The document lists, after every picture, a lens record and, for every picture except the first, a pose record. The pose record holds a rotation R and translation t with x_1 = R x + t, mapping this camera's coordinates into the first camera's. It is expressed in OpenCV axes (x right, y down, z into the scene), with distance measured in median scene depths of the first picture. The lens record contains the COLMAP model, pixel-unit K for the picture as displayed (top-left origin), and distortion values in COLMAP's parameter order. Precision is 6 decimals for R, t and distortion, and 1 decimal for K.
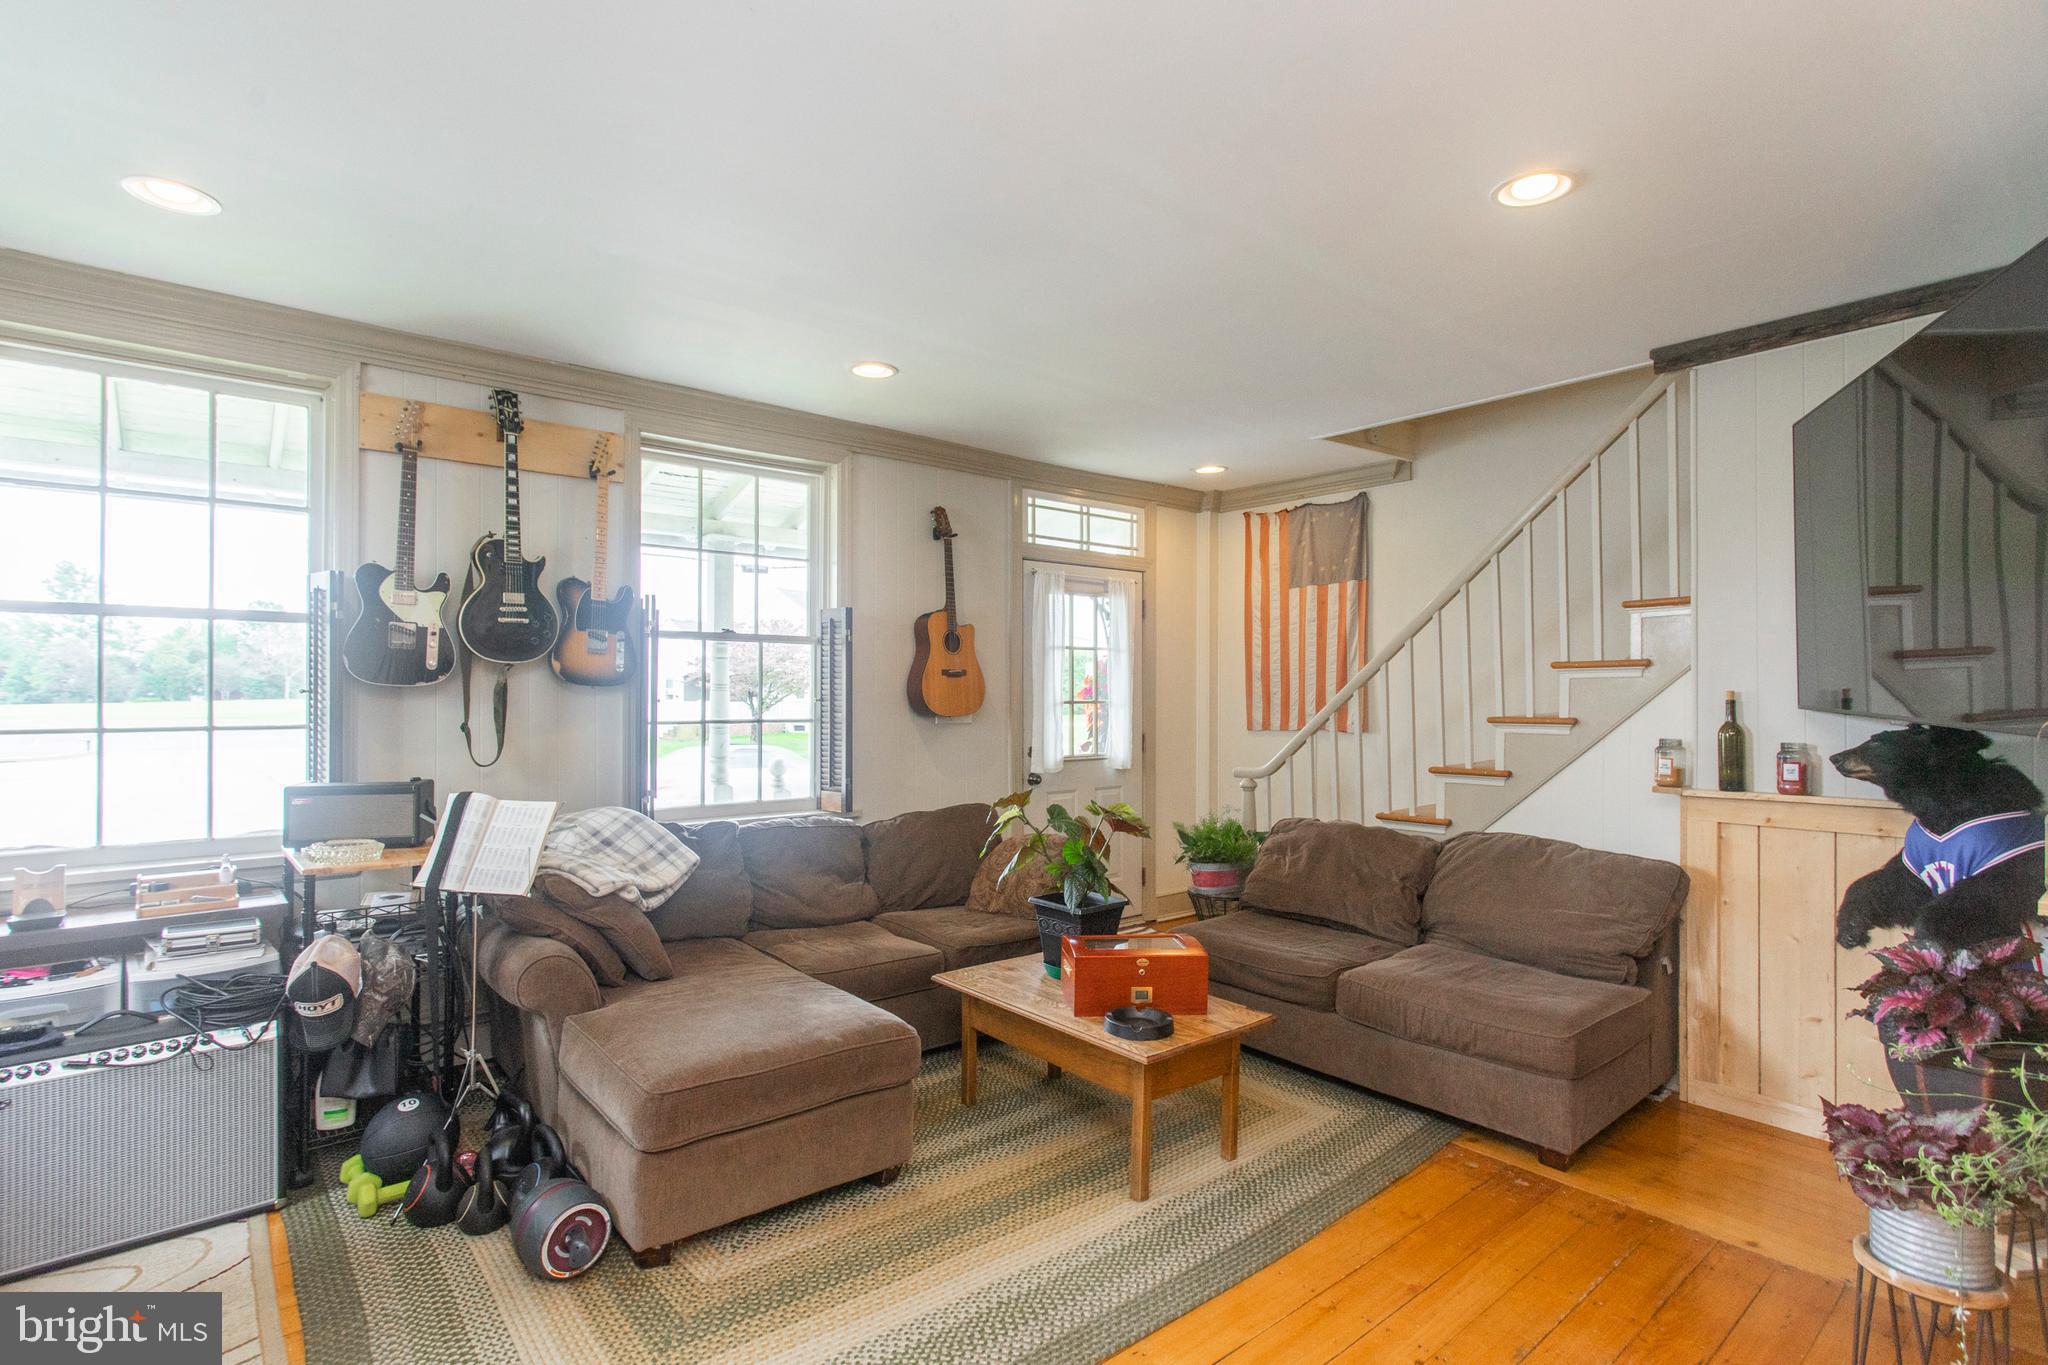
lens RADIAL K [[982.0, 0, 1027.6], [0, 982.0, 689.0], [0, 0, 1]] dist [-0.001833, 0.000329]
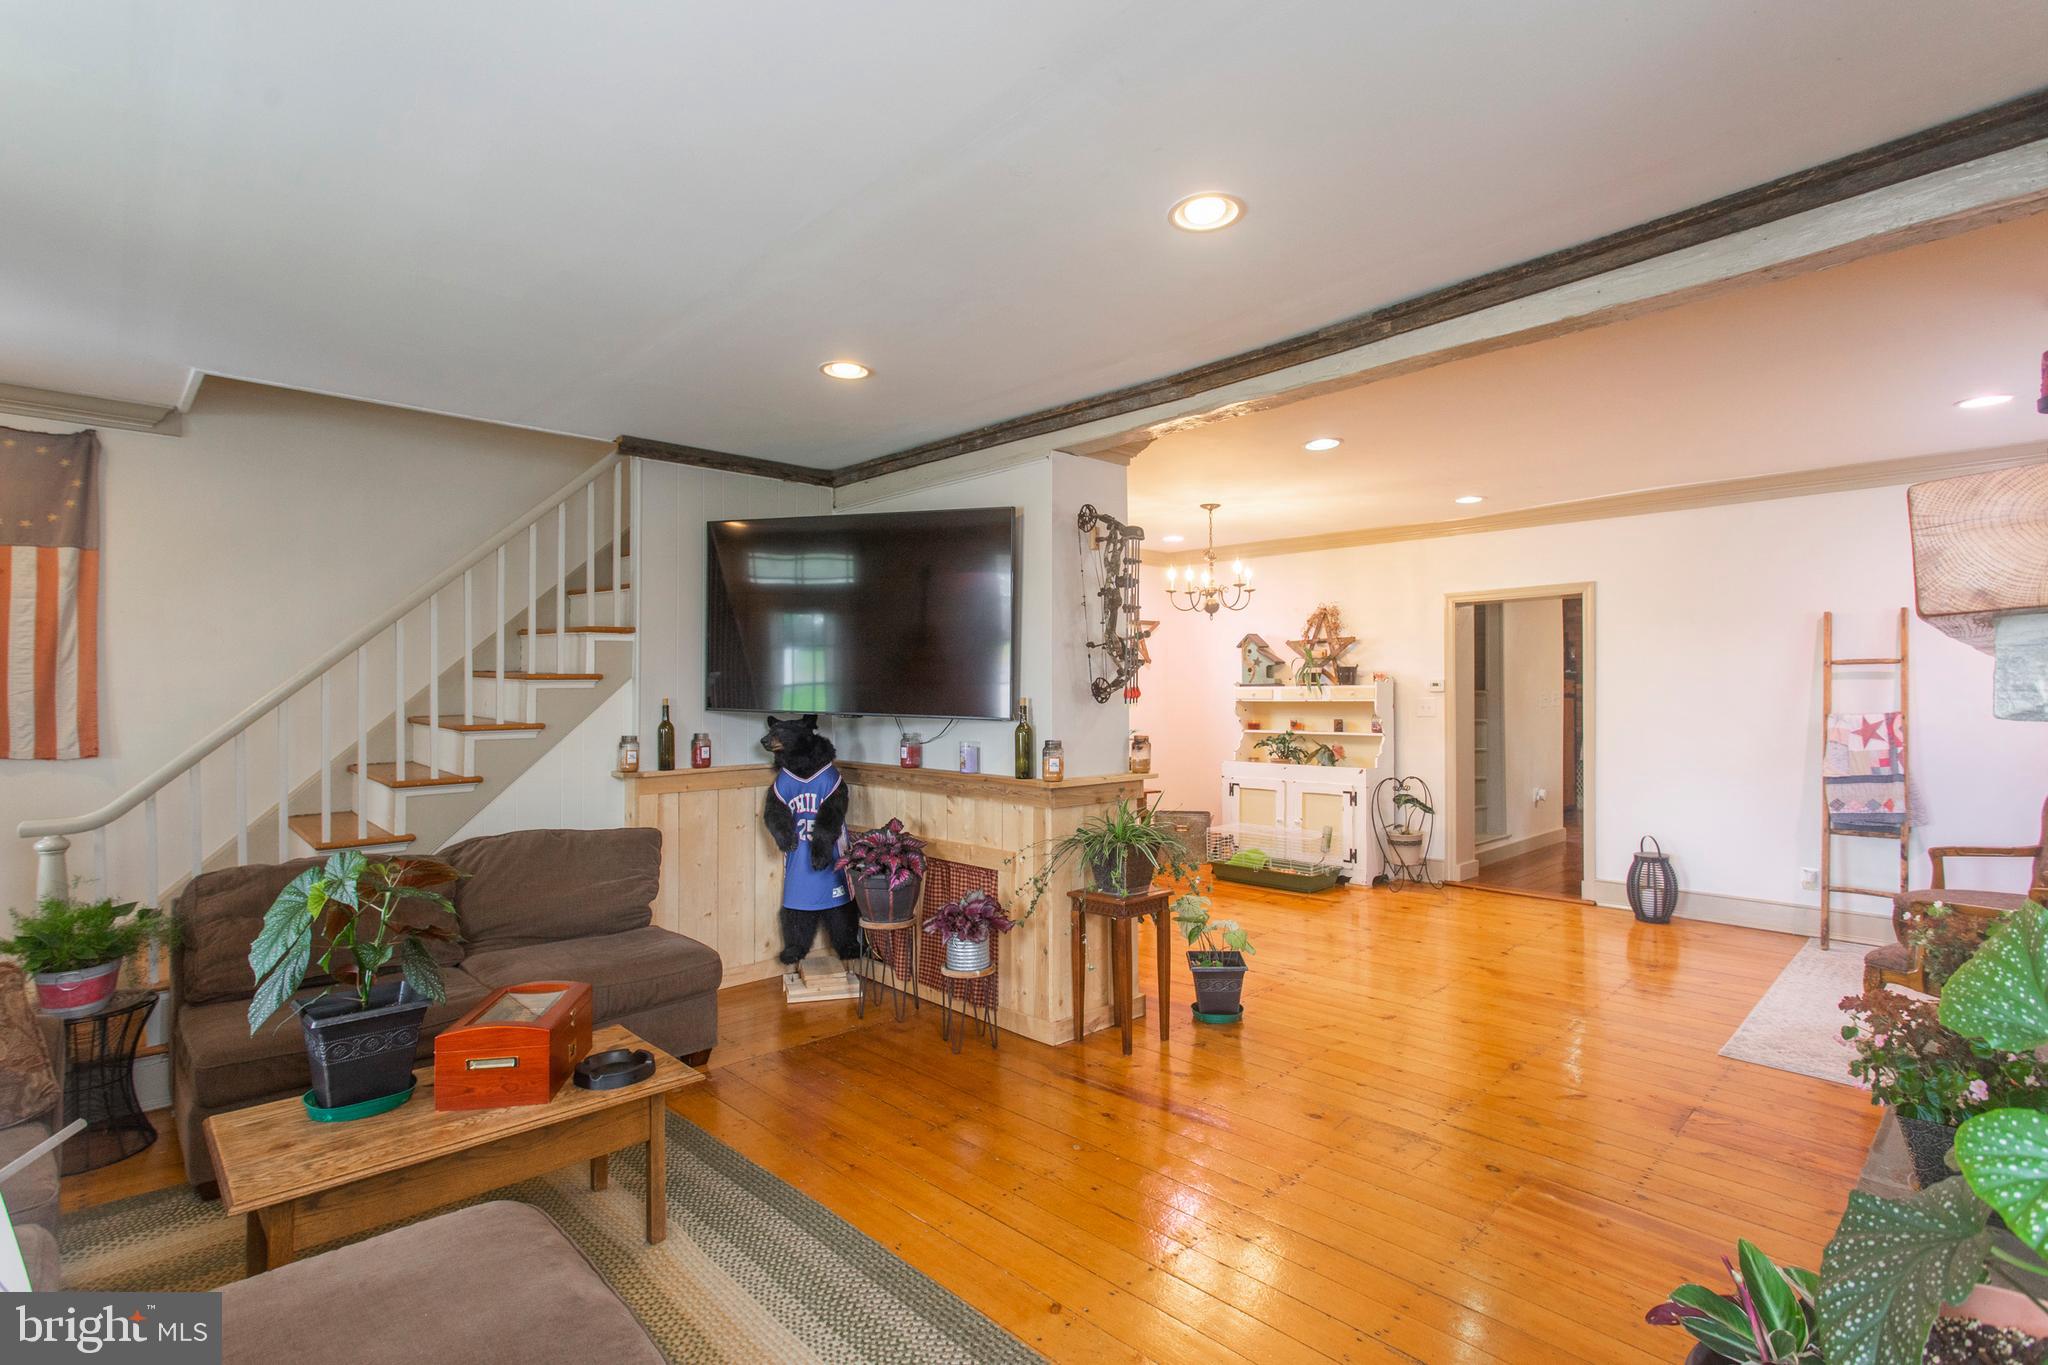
lens RADIAL K [[977.5, 0, 1016.8], [0, 977.5, 681.7], [0, 0, 1]] dist [-0.002030, 0.000498]
pose [[-0.056575, 0.005888, 0.998381, -0.621683], [-0.001098, 0.999982, -0.005960, -0.012878], [-0.998398, -0.001434, -0.056567, 0.510643]]
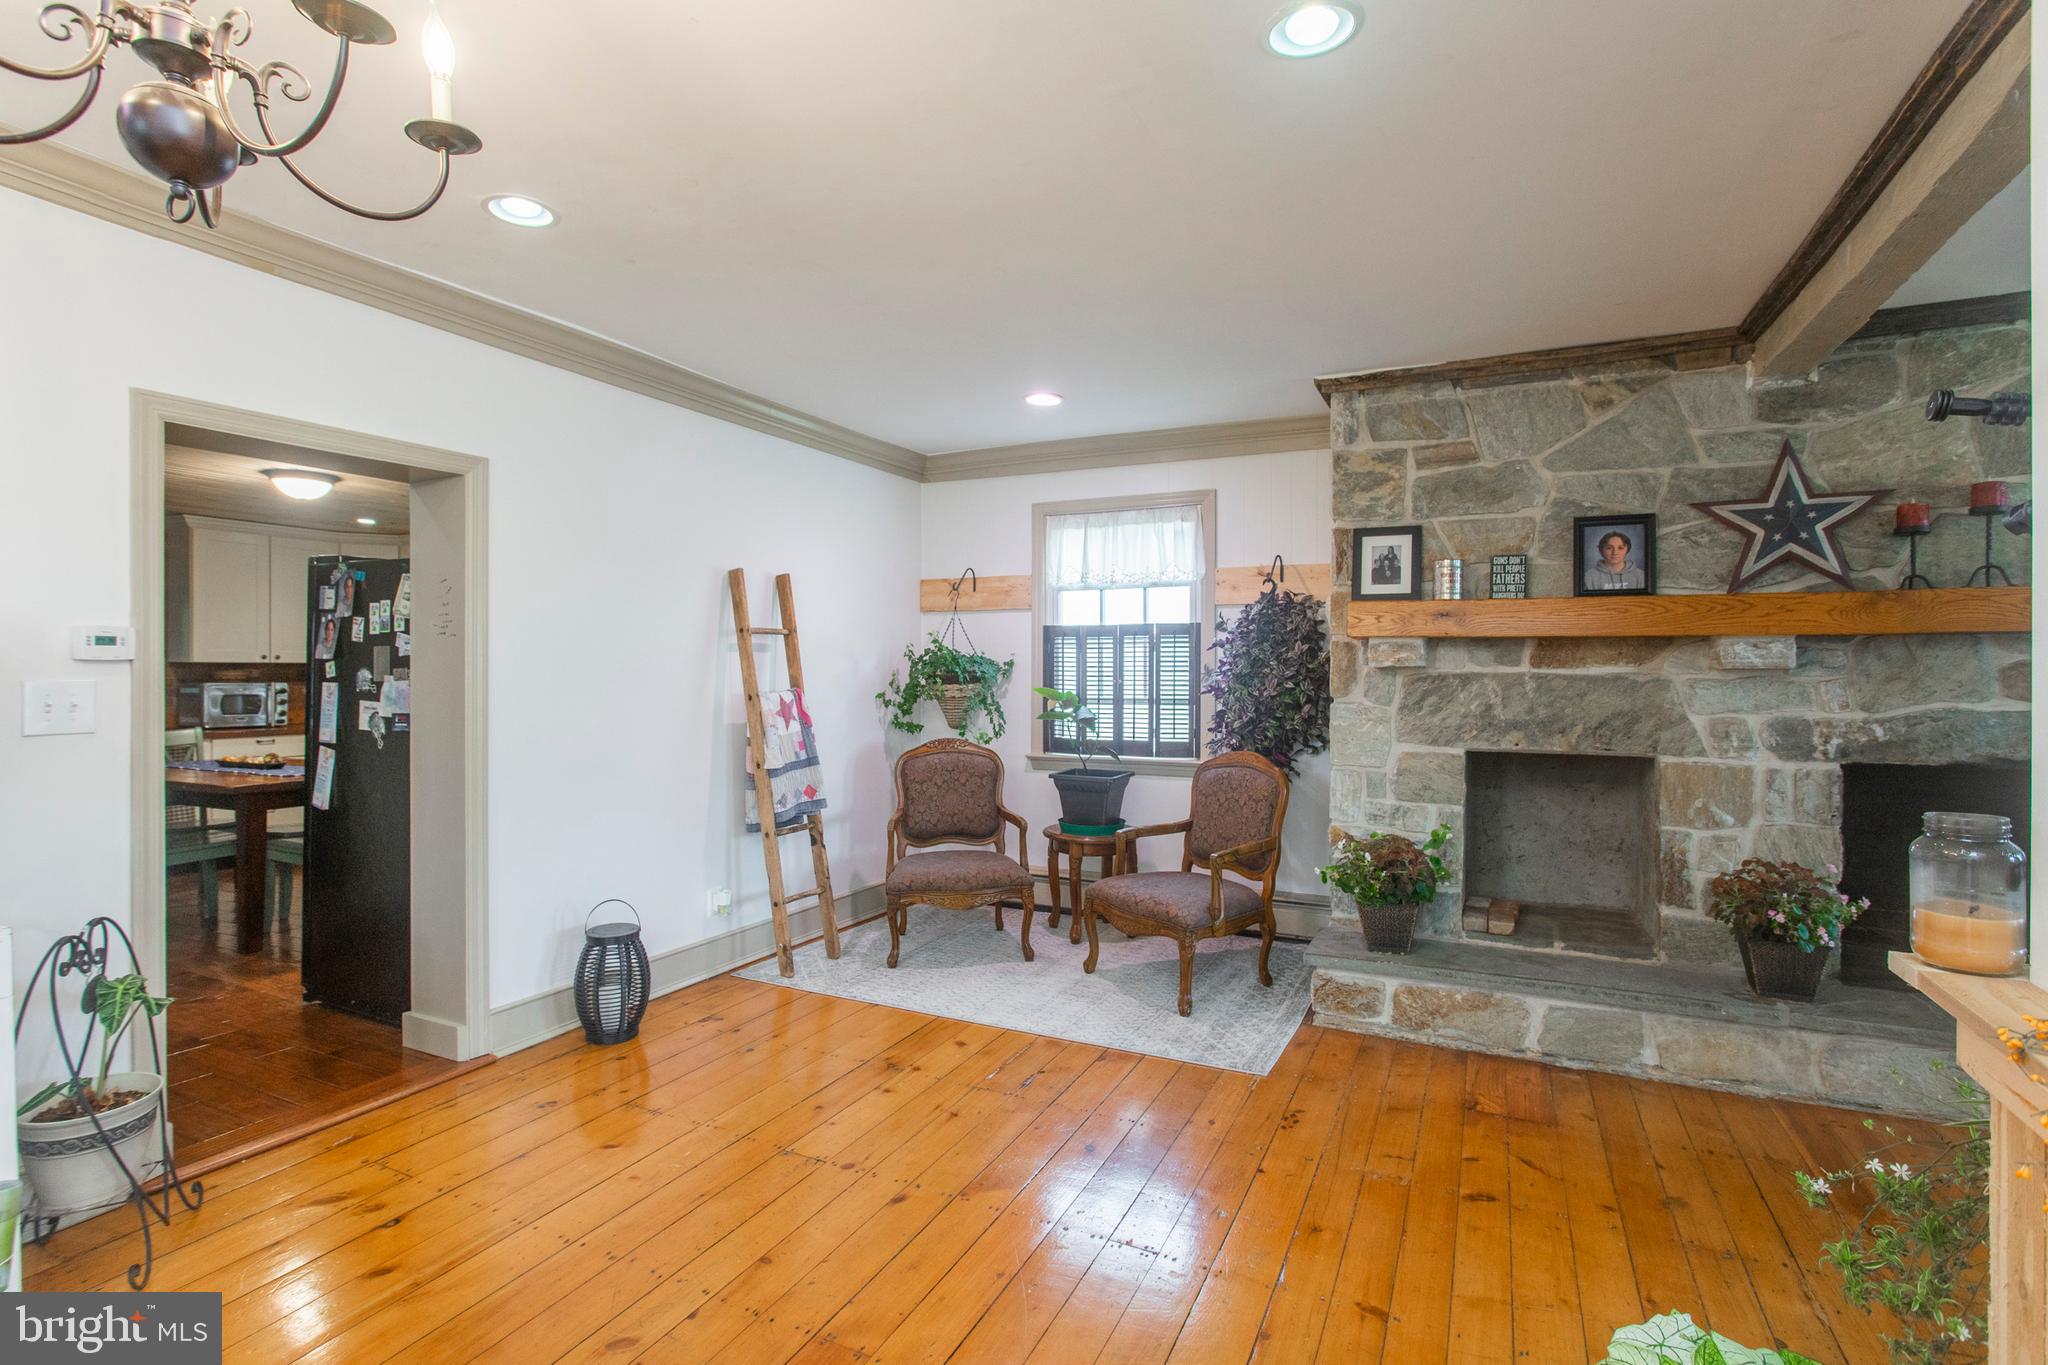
lens RADIAL K [[969.2, 0, 1030.4], [0, 969.2, 674.1], [0, 0, 1]] dist [-0.002682, 0.000522]
pose [[-0.915395, 0.001555, -0.402553, 0.913361], [0.001128, 0.999999, 0.001297, 0.000193], [0.402555, 0.000733, -0.915396, 0.445029]]
